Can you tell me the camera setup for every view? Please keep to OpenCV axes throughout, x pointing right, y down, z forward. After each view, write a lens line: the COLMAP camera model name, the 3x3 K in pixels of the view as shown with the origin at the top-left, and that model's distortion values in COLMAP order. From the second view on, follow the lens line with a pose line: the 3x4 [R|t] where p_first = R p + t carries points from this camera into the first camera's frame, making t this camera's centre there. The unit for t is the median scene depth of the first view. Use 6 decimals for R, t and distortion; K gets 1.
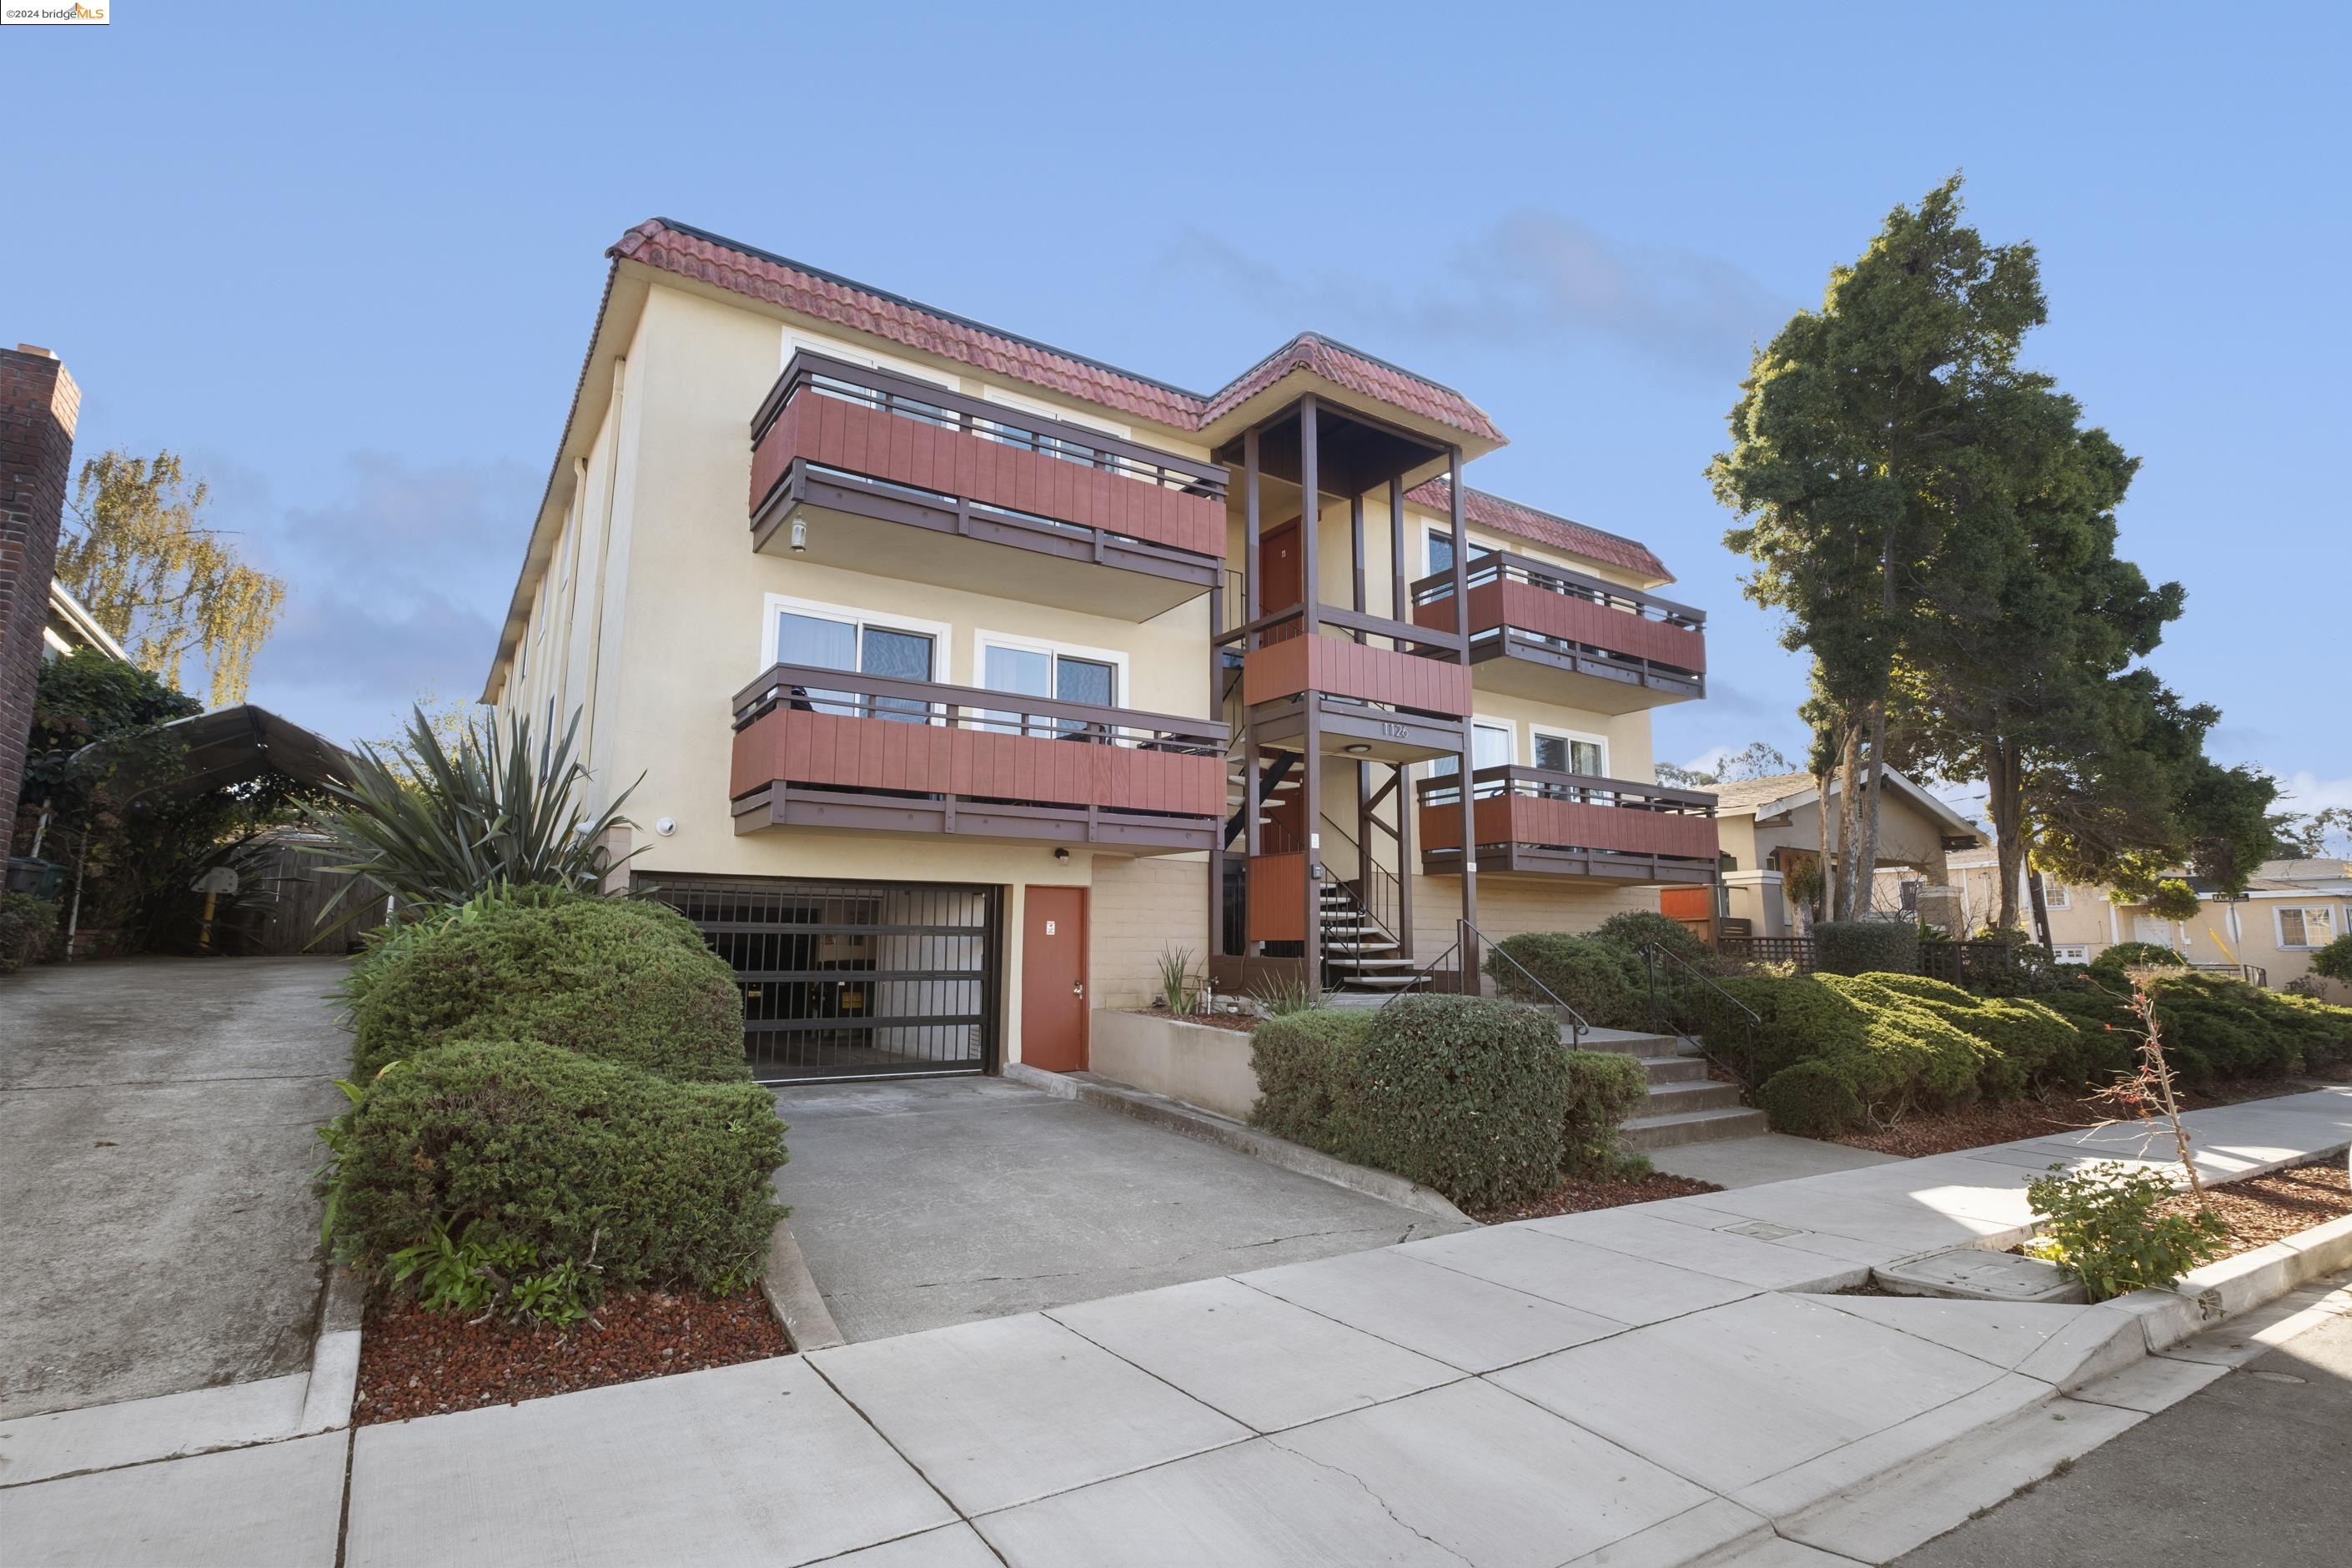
lens RADIAL K [[1158.6, 0, 1176.0], [0, 1158.6, 784.0], [0, 0, 1]] dist [0.001327, 0.000042]
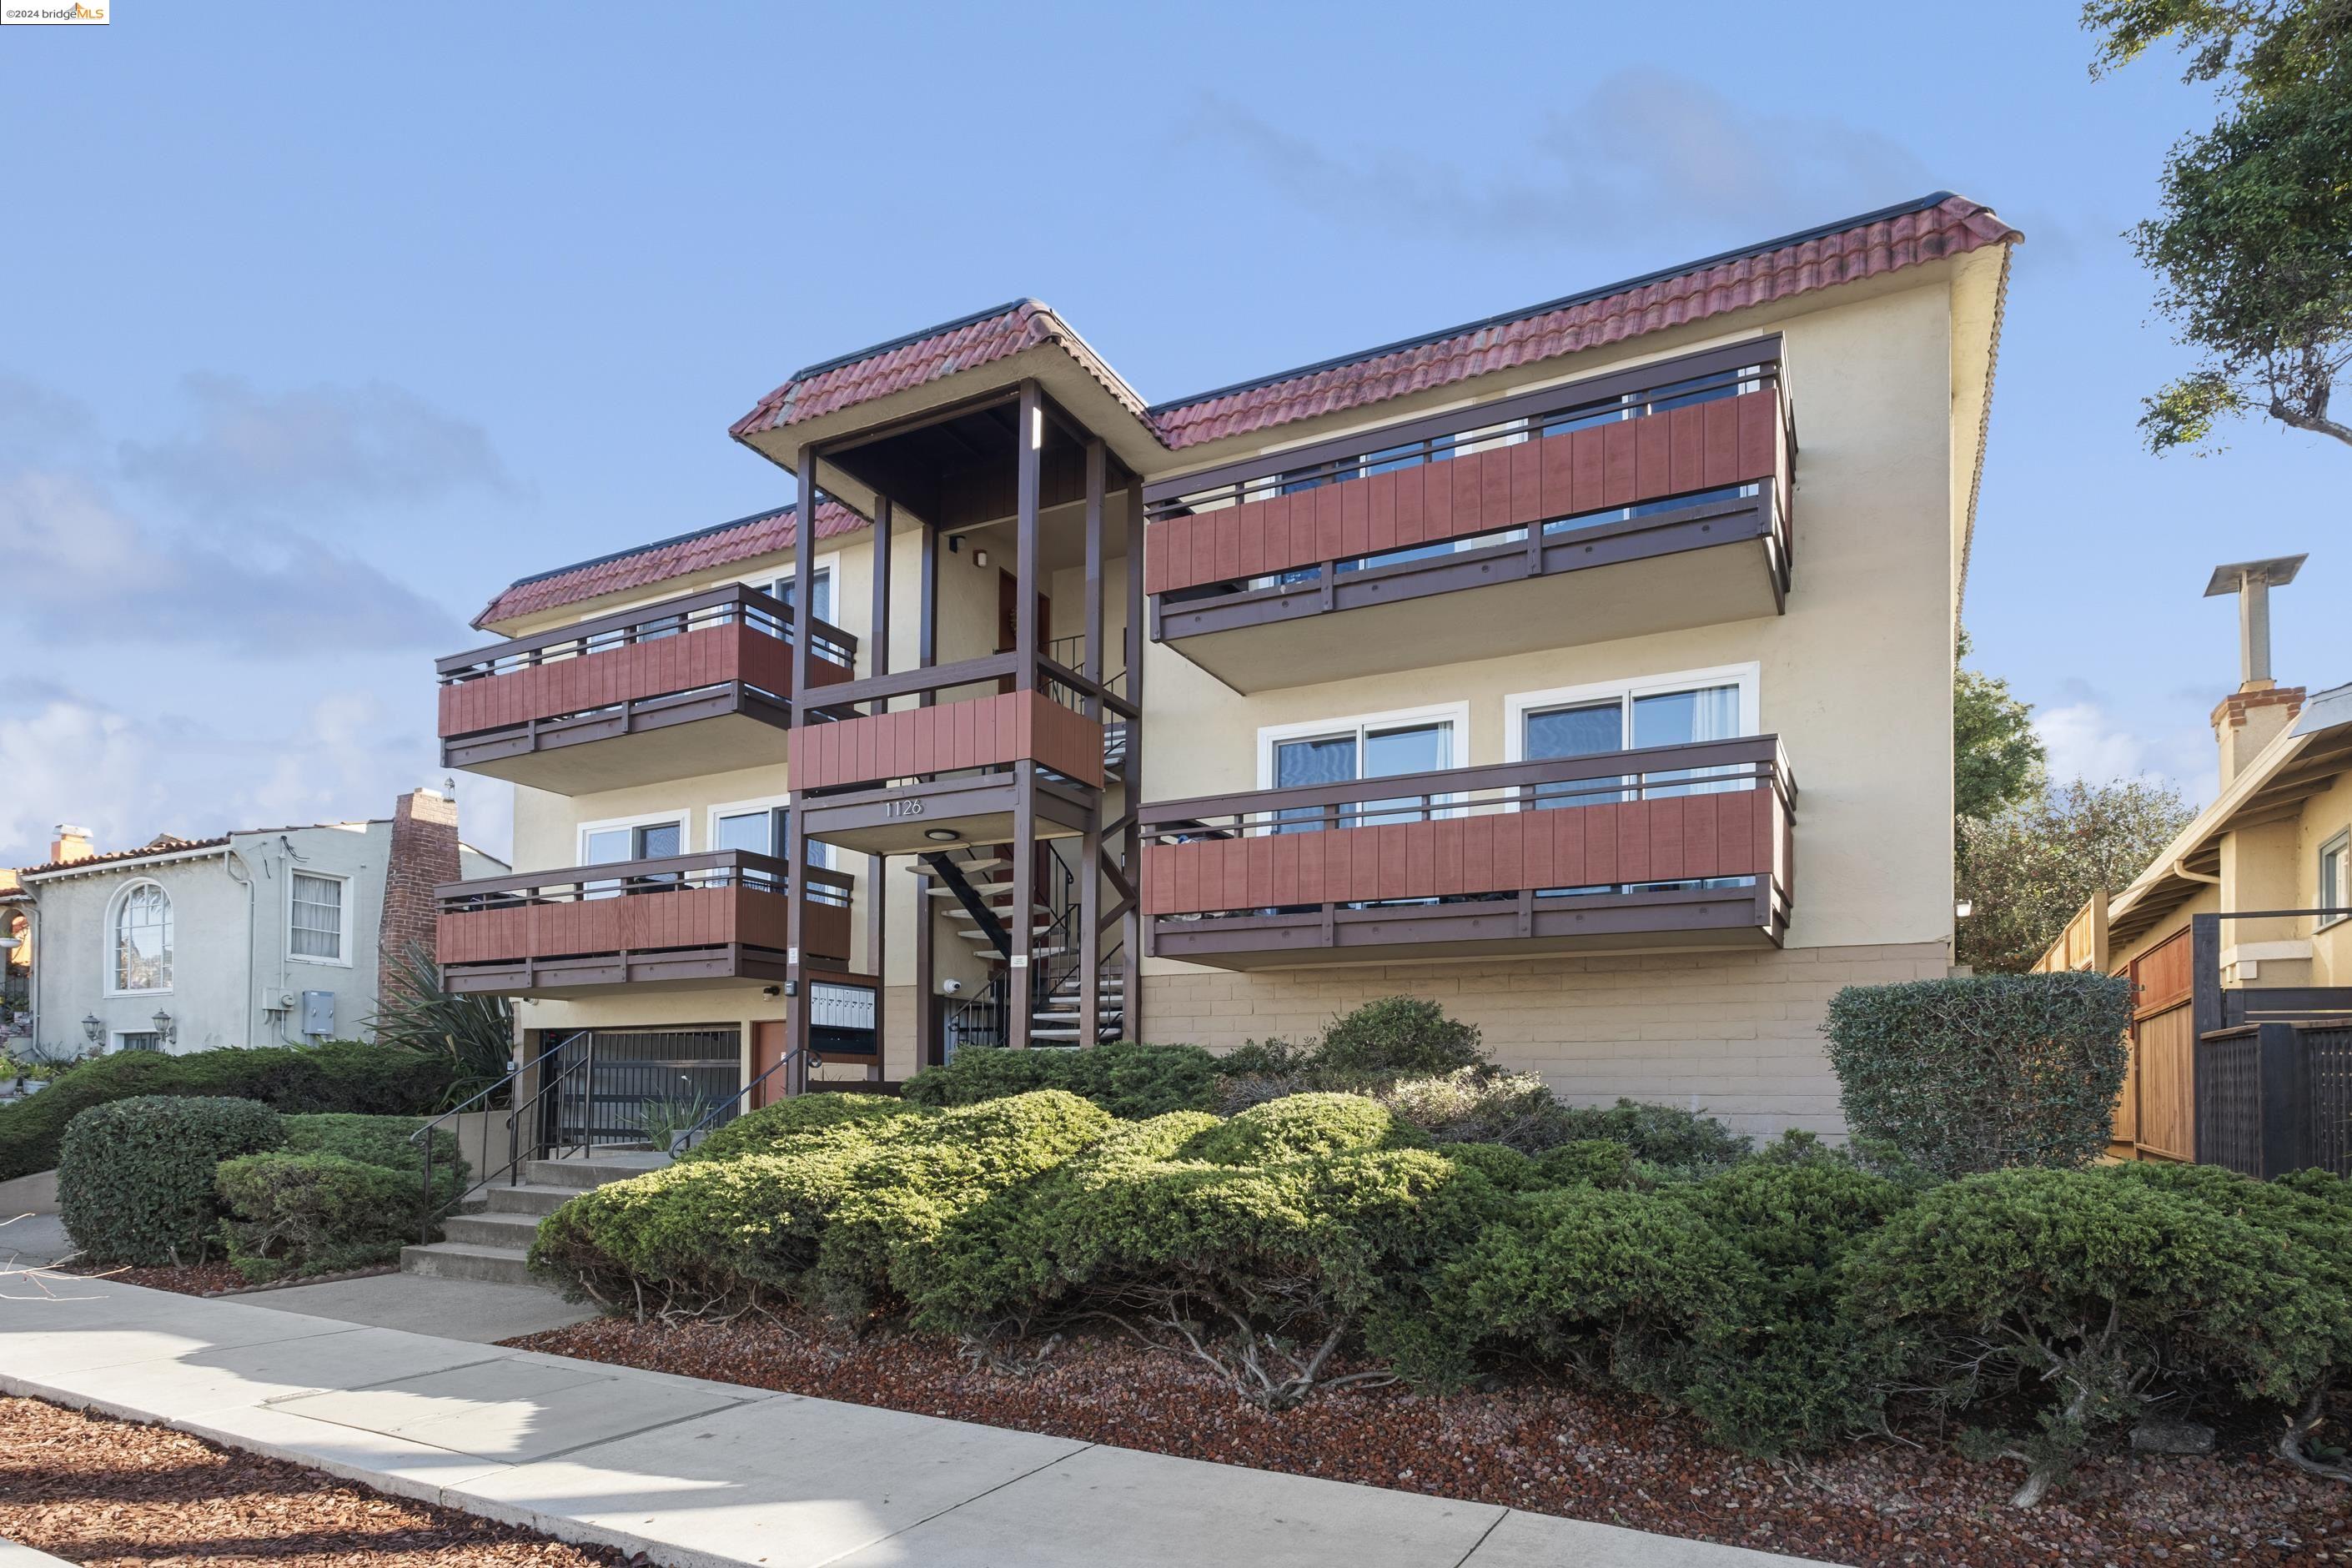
lens RADIAL K [[1294.3, 0, 1181.7], [0, 1294.3, 1056.9], [0, 0, 1]] dist [-0.043550, -0.000047]
pose [[0.473052, -0.018890, -0.880832, 1.148878], [0.126239, 0.990907, 0.046546, 0.117393], [0.871944, -0.133214, 0.471135, 0.757855]]
